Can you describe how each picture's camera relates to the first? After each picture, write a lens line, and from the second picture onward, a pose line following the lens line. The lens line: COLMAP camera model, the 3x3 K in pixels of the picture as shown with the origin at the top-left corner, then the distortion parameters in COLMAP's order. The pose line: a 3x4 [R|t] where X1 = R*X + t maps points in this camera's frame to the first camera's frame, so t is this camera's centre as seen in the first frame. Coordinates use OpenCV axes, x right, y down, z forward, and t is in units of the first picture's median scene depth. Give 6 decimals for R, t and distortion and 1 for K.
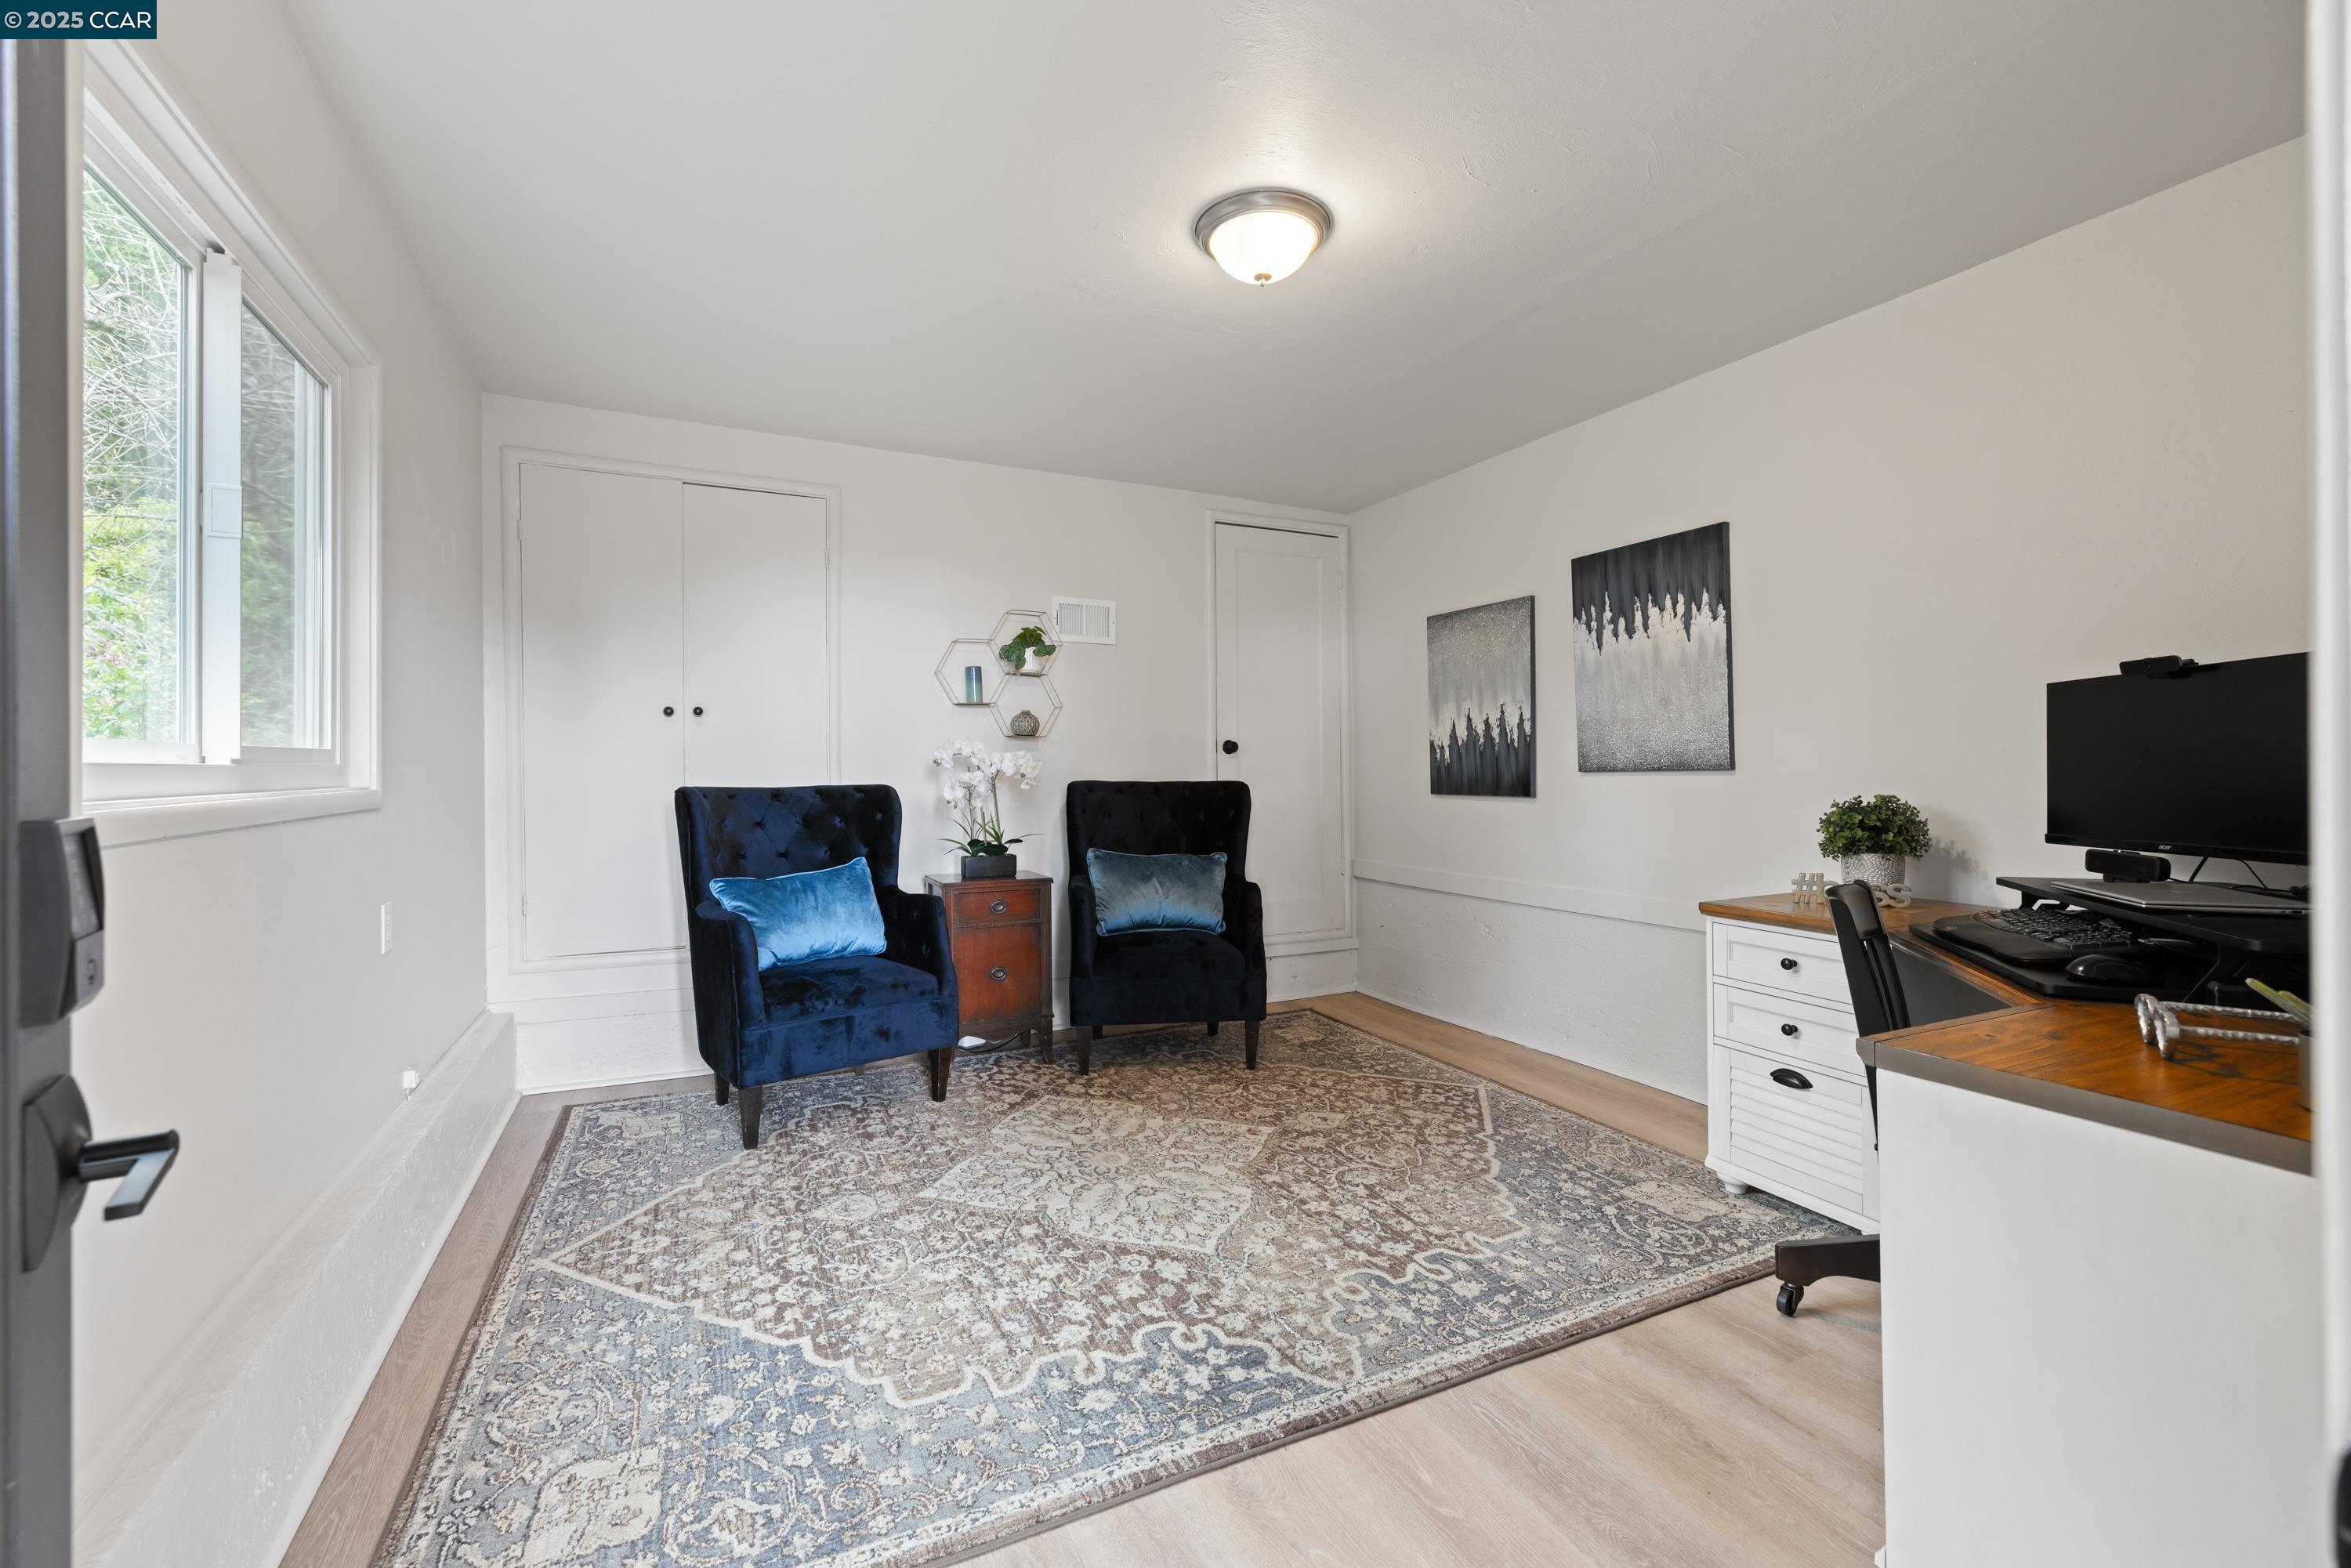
lens RADIAL K [[980.7, 0, 1163.5], [0, 980.7, 774.1], [0, 0, 1]] dist [0.000509, 0.000757]
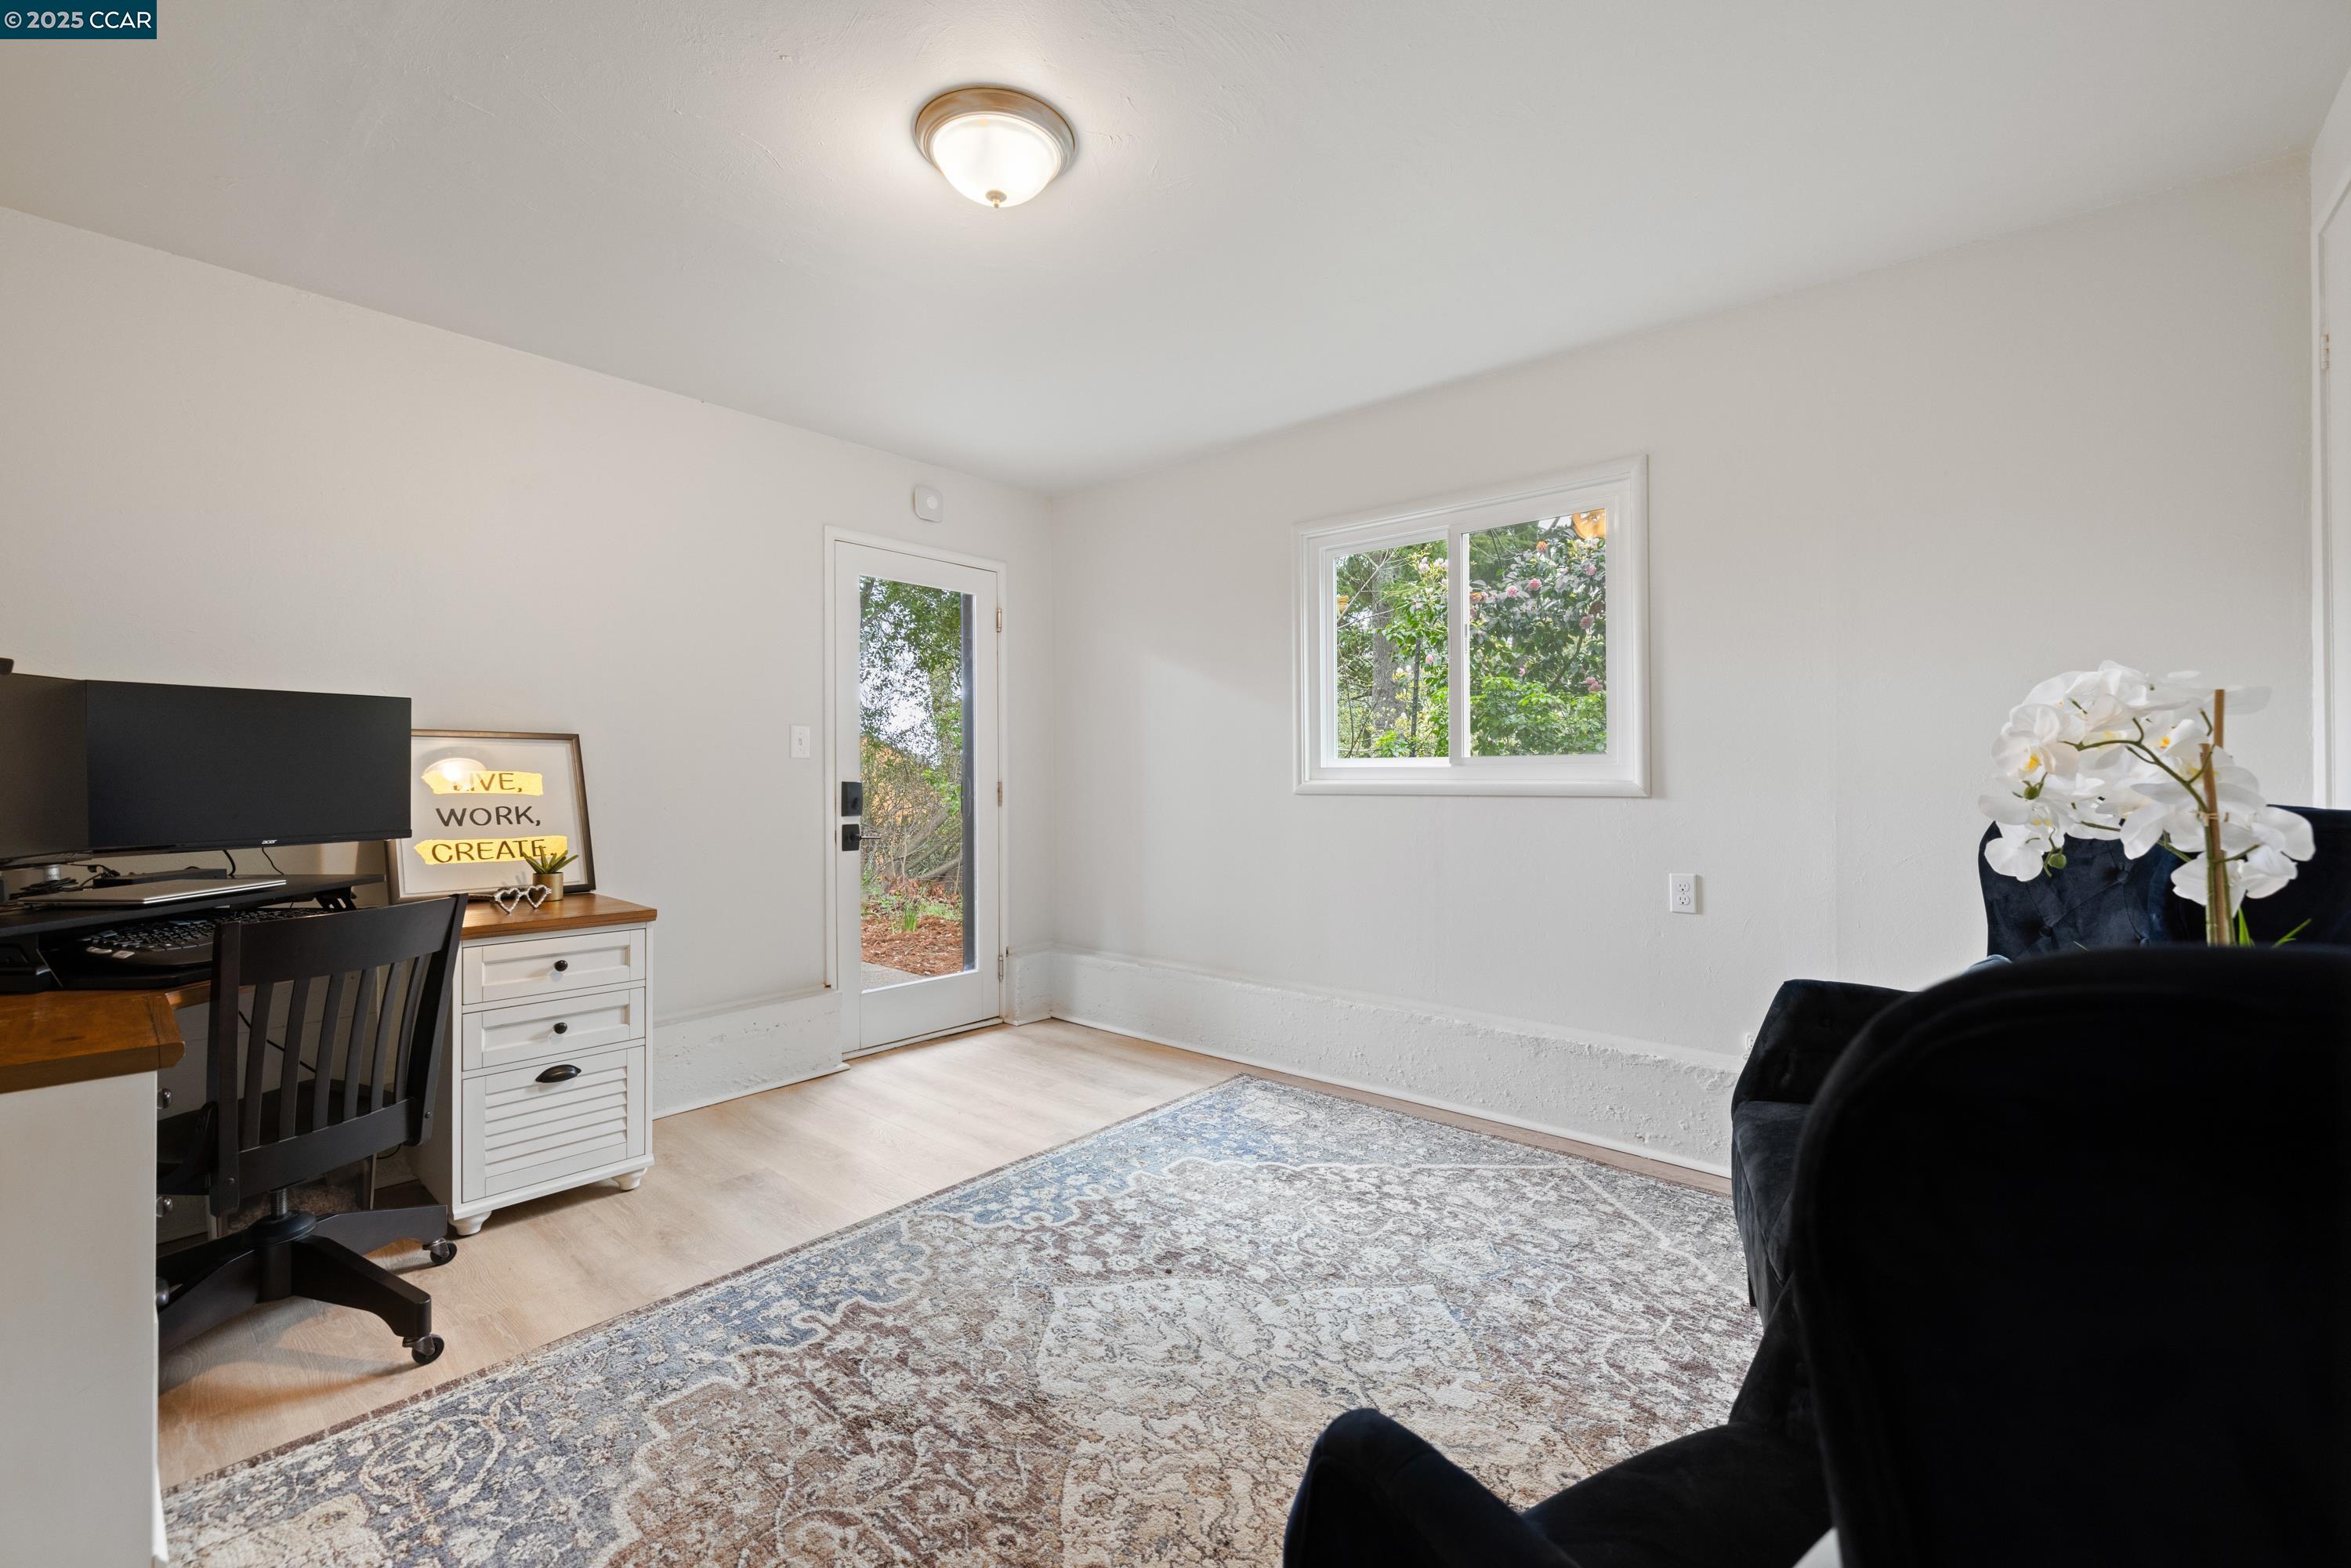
lens RADIAL K [[980.7, 0, 1163.5], [0, 980.7, 774.1], [0, 0, 1]] dist [0.000509, 0.000757]
pose [[-0.918245, 0.006931, -0.395953, 0.340370], [0.003763, 0.999954, 0.008777, -0.012144], [0.395995, 0.006570, -0.918229, 2.015667]]
